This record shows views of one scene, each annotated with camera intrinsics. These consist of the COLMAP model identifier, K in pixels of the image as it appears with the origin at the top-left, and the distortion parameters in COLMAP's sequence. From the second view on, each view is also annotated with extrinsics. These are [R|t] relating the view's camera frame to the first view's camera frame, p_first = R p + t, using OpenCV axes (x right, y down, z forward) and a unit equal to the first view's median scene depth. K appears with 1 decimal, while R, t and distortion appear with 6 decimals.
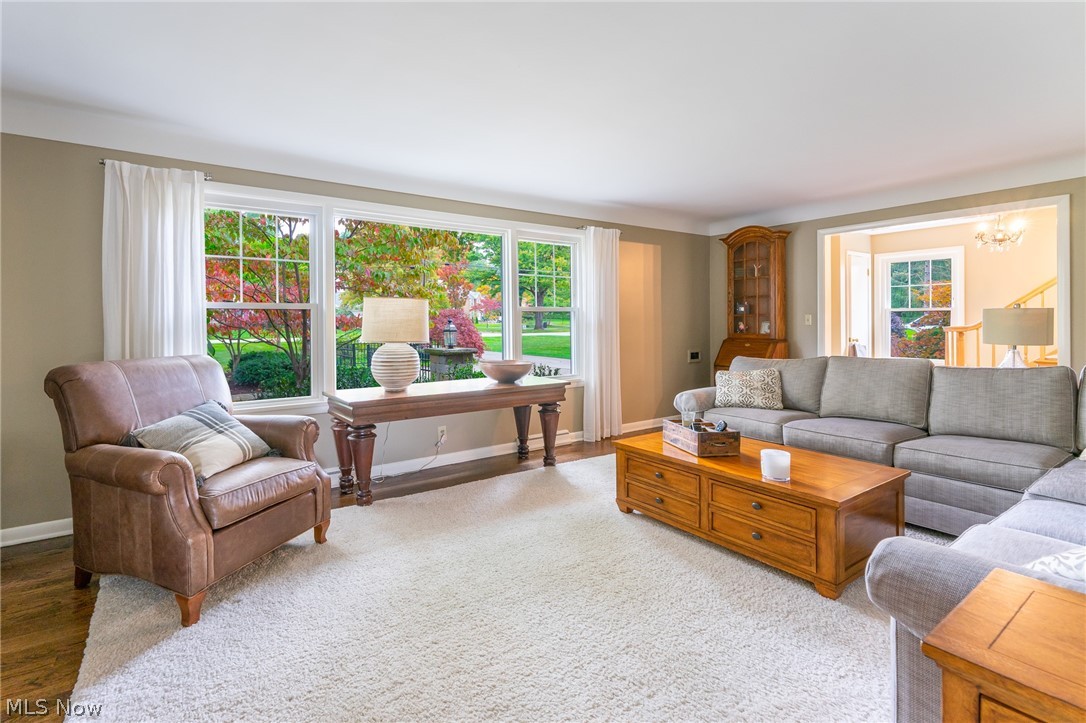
lens RADIAL K [[500.0, 0, 539.6], [0, 500.0, 331.1], [0, 0, 1]] dist [-0.000265, 0.000185]
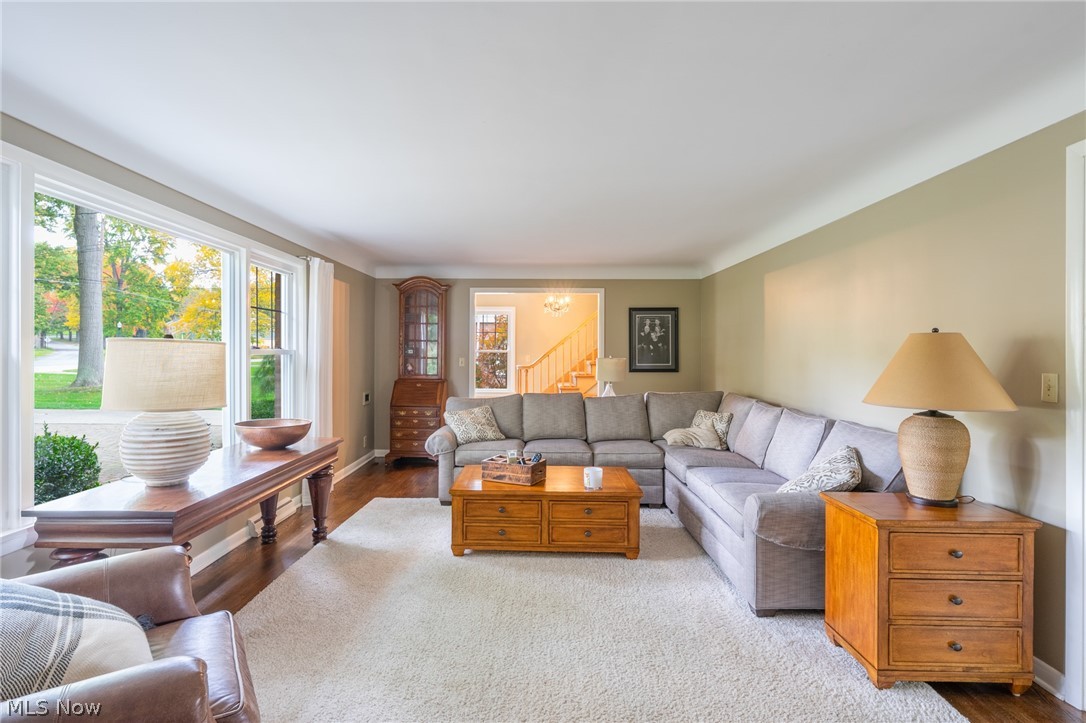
lens RADIAL K [[517.7, 0, 540.7], [0, 517.7, 354.9], [0, 0, 1]] dist [-0.000128, -0.000458]
pose [[0.576430, 0.009087, 0.817096, -0.590143], [0.000113, 0.999937, -0.011200, -0.041815], [-0.817146, 0.006548, 0.576393, 0.227737]]
